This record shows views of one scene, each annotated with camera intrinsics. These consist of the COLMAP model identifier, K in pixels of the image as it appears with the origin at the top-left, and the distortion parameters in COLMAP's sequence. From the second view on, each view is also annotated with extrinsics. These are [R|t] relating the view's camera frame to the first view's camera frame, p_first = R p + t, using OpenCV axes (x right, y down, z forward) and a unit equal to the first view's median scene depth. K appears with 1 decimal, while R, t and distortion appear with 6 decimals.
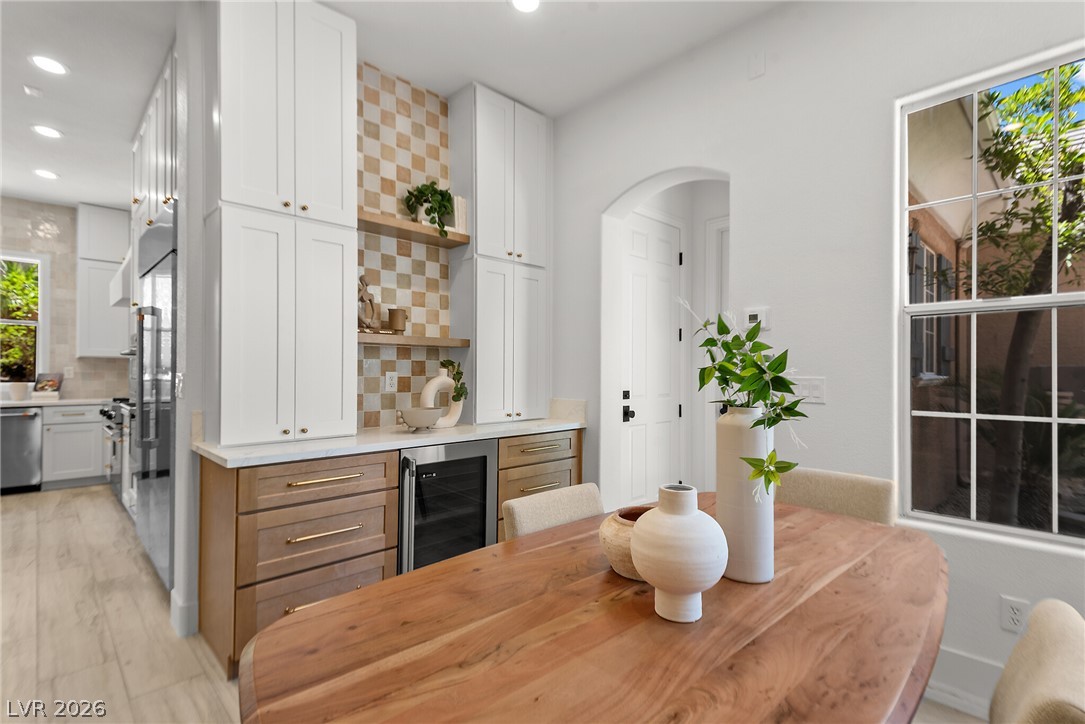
lens RADIAL K [[511.7, 0, 542.5], [0, 511.7, 362.0], [0, 0, 1]] dist [0.022725, -0.000075]
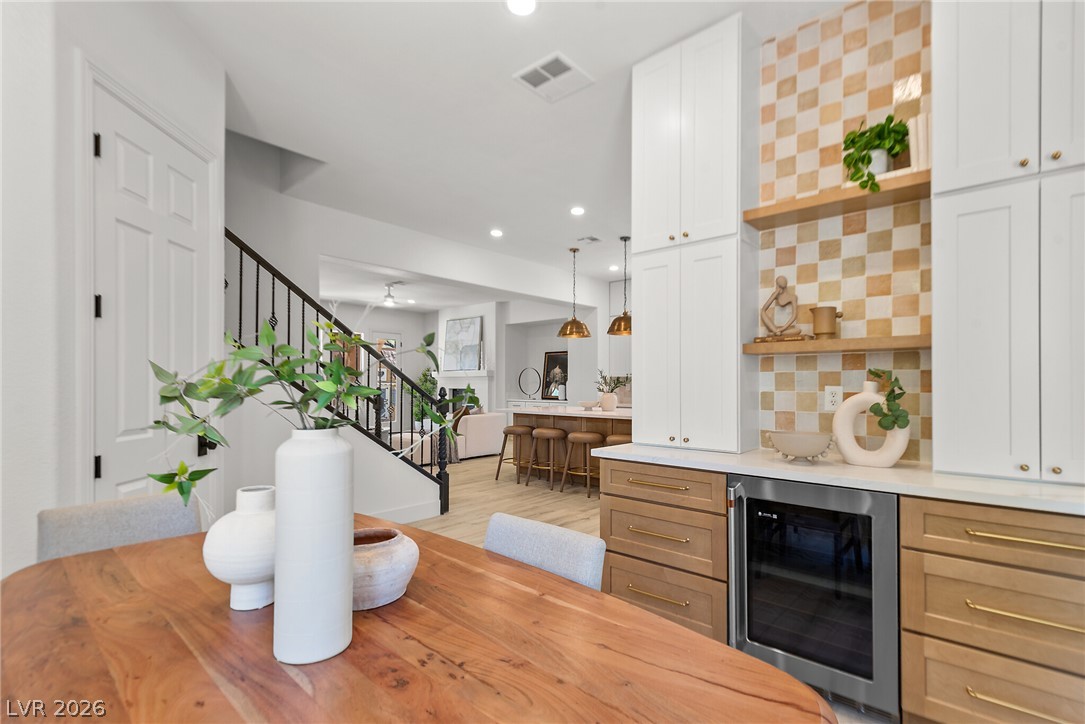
lens RADIAL K [[494.7, 0, 543.6], [0, 494.7, 380.7], [0, 0, 1]] dist [-0.000567, -0.000170]
pose [[0.067269, -0.011378, -0.997670, 0.436468], [0.020894, 0.999732, -0.009993, 0.009375], [0.997516, -0.020173, 0.067489, 0.494194]]
